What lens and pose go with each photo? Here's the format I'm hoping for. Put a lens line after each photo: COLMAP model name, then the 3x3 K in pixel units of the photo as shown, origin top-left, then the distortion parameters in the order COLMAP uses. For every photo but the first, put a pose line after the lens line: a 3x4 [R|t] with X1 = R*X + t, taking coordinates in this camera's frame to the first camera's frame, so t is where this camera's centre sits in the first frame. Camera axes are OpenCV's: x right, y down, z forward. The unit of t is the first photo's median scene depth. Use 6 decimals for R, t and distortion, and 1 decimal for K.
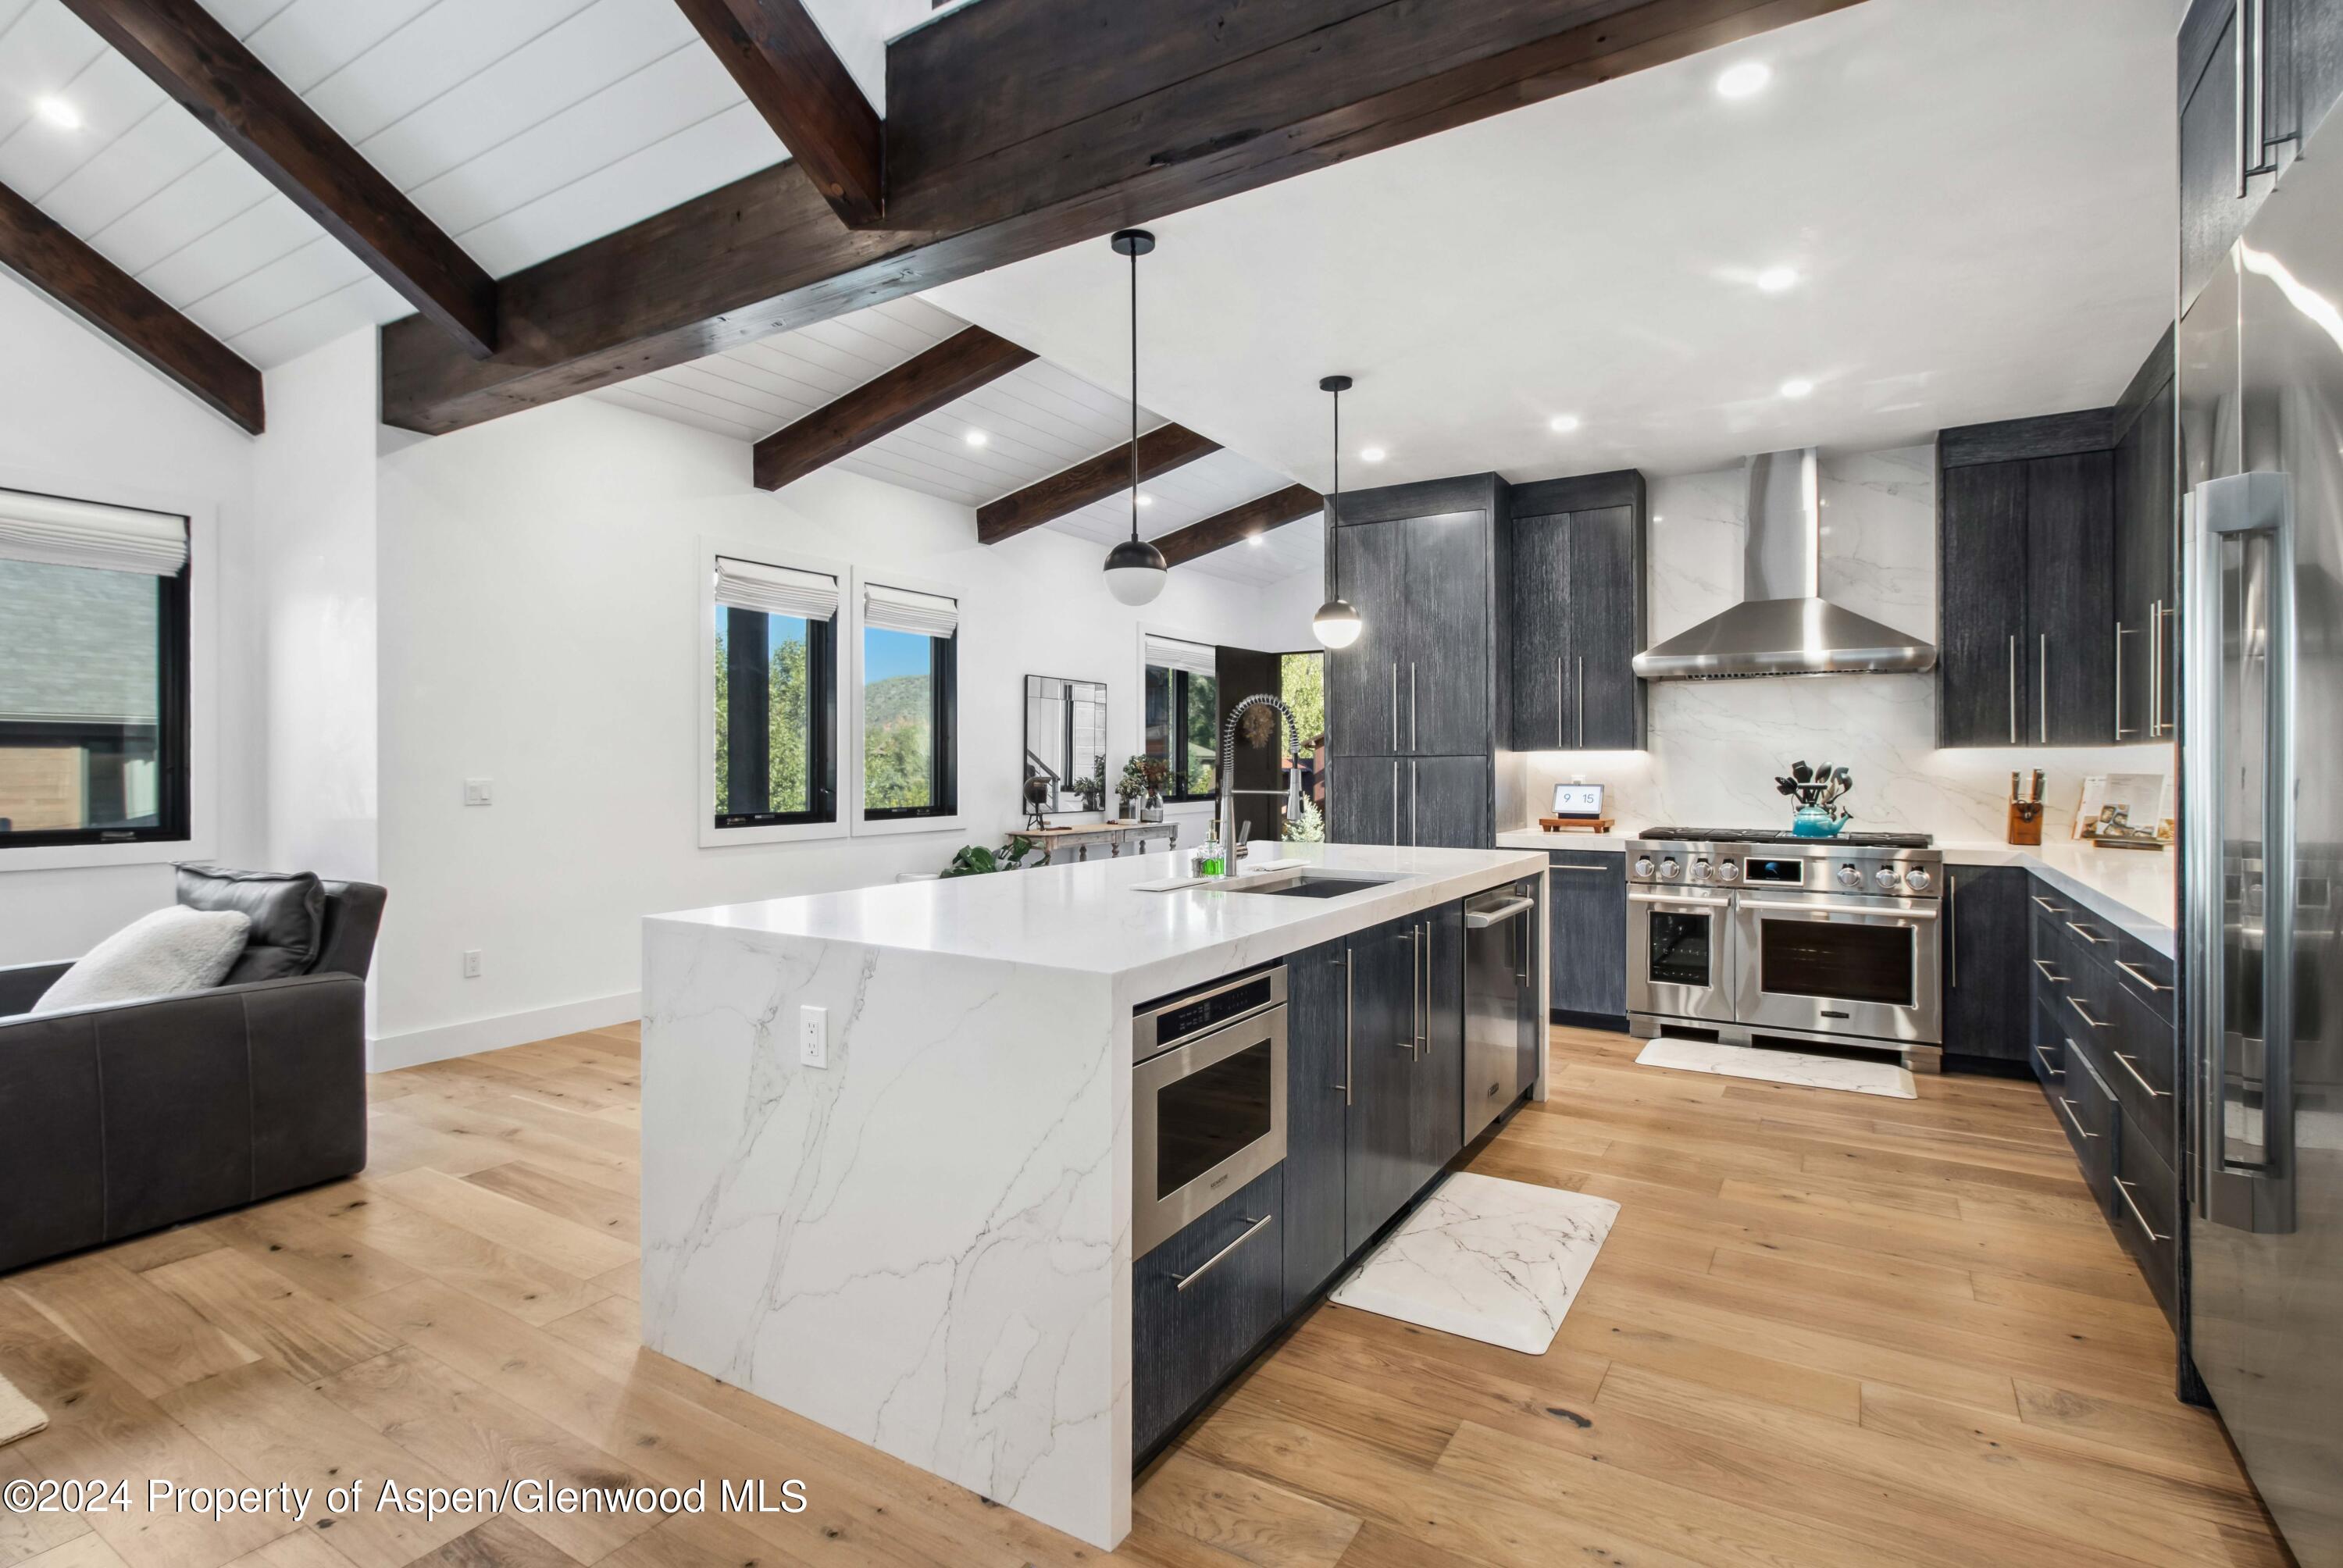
lens RADIAL K [[1148.9, 0, 1124.3], [0, 1148.9, 774.5], [0, 0, 1]] dist [-0.000626, -0.000381]
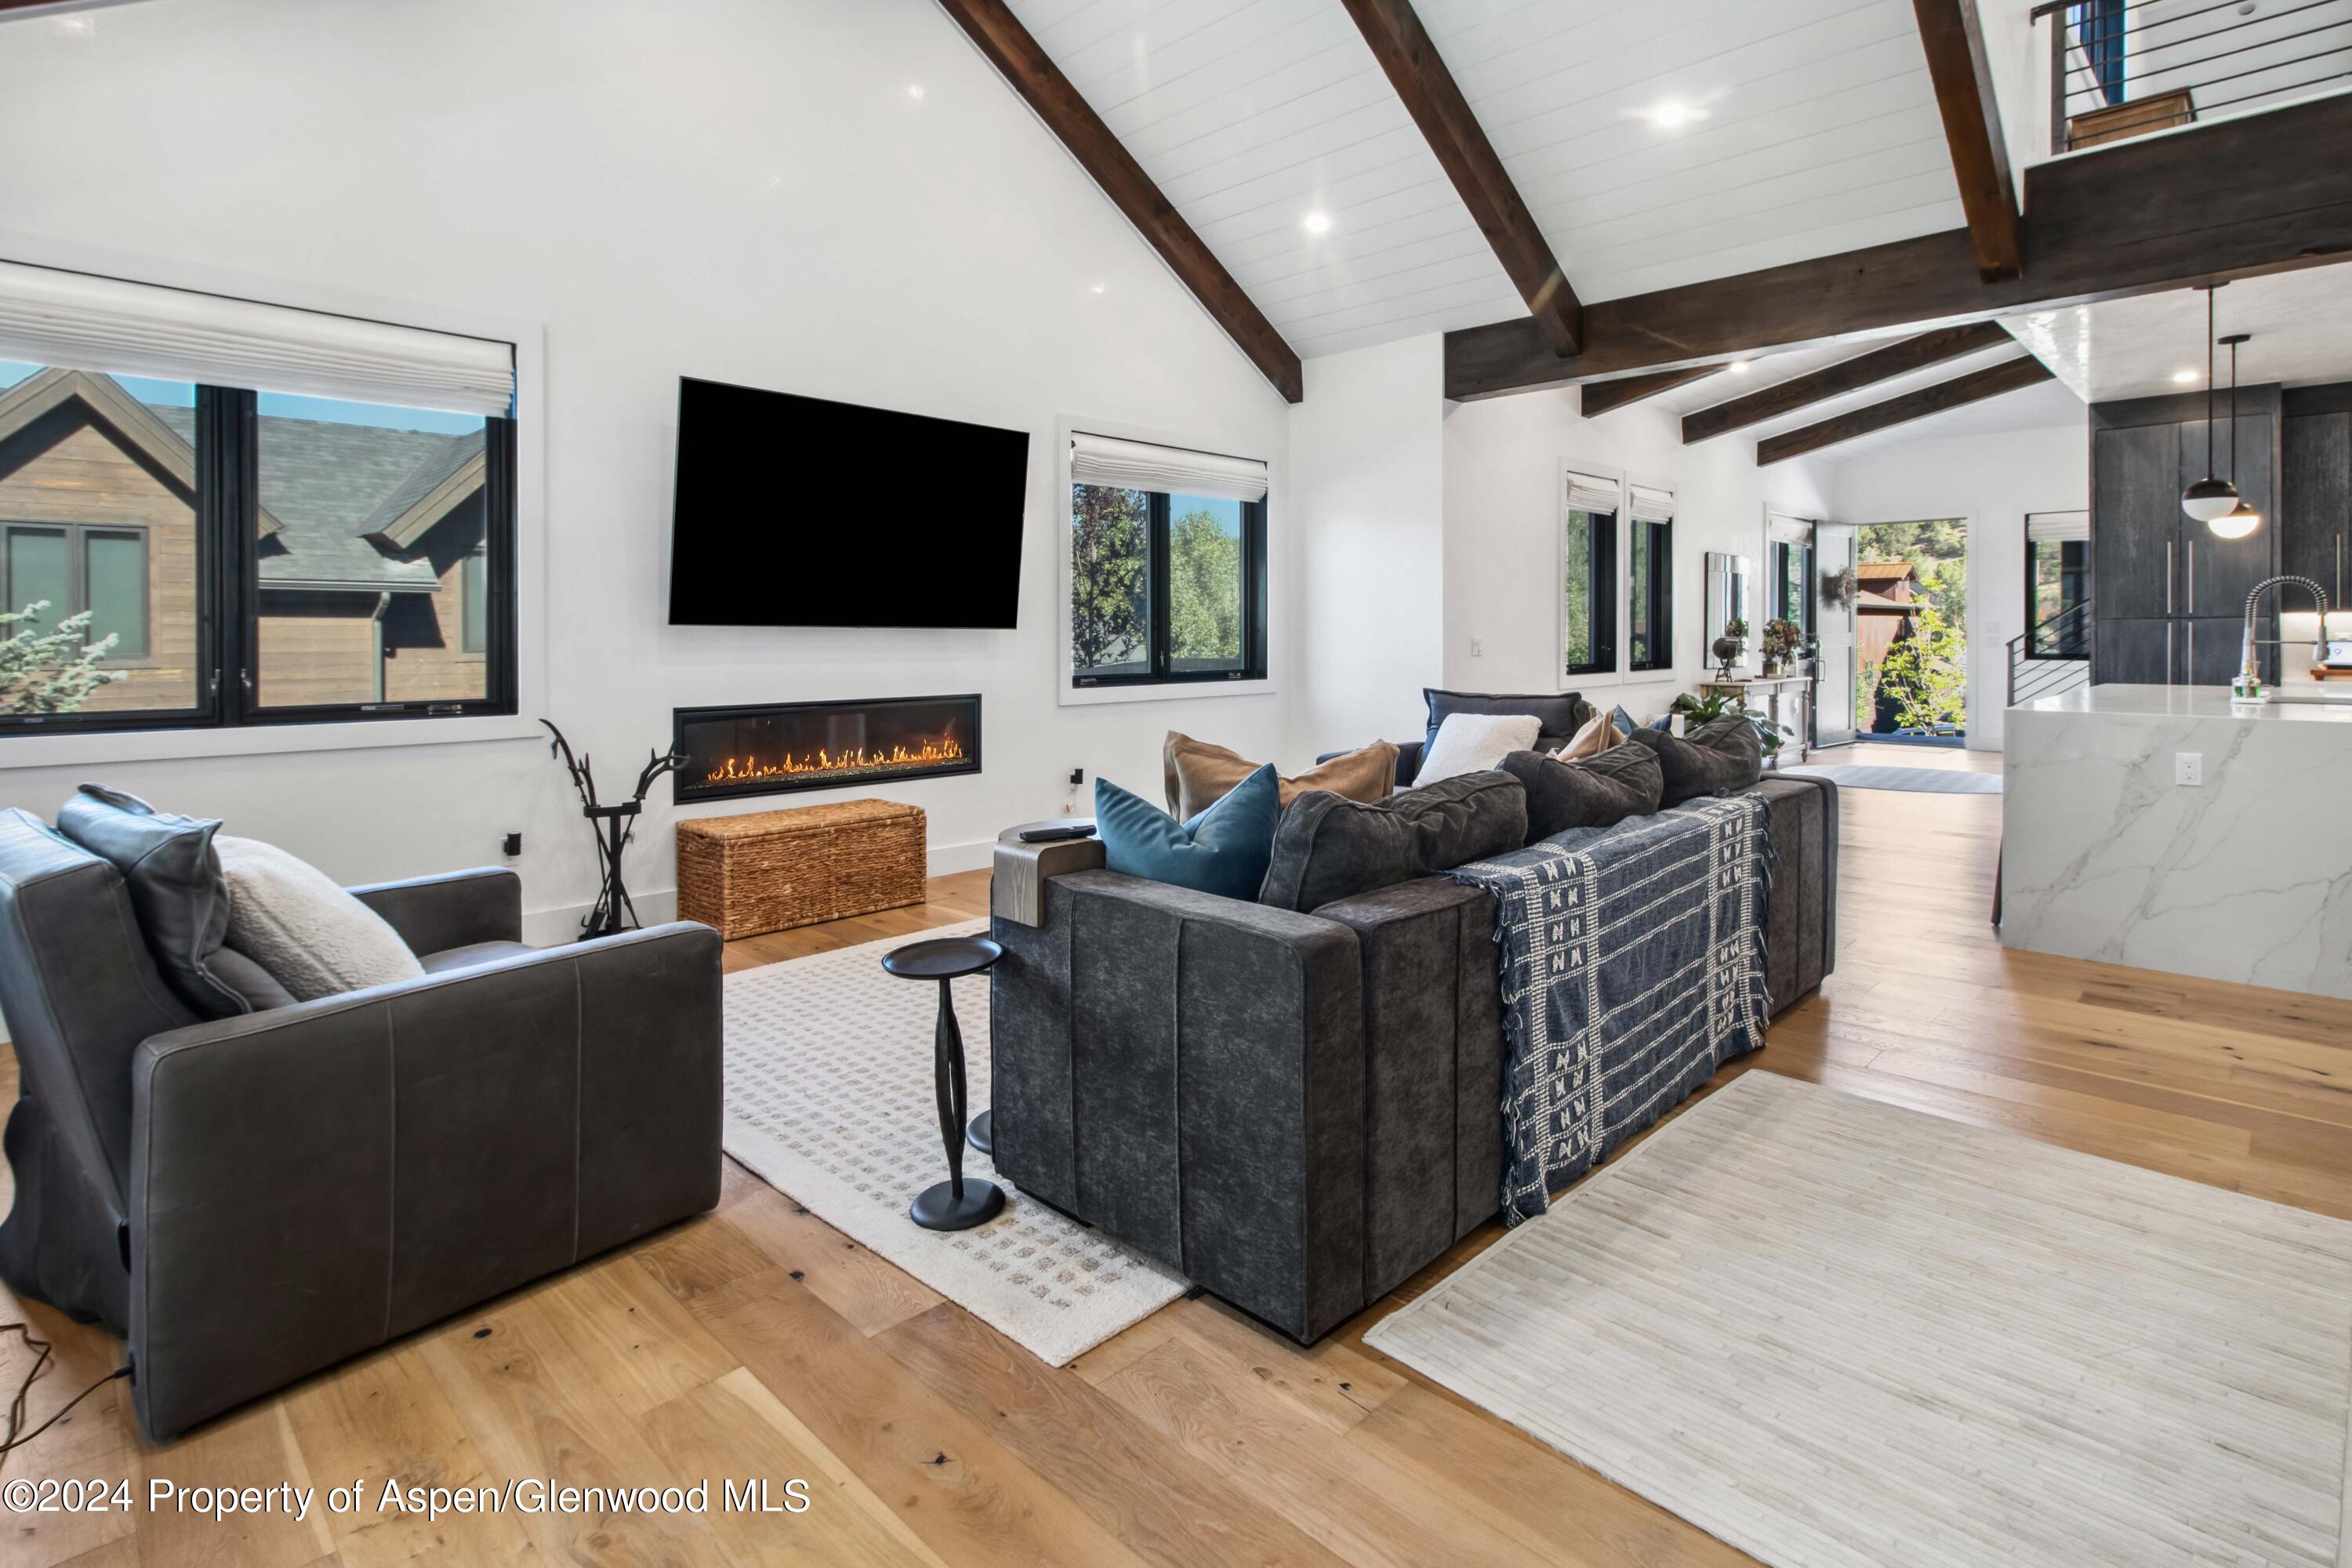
lens RADIAL K [[1160.4, 0, 1144.0], [0, 1160.4, 644.3], [0, 0, 1]] dist [0.000515, 0.000509]
pose [[0.974665, 0.000338, -0.223670, -0.555303], [0.000791, 0.999987, 0.004955, 0.005414], [0.223669, -0.005006, 0.974652, -0.448695]]
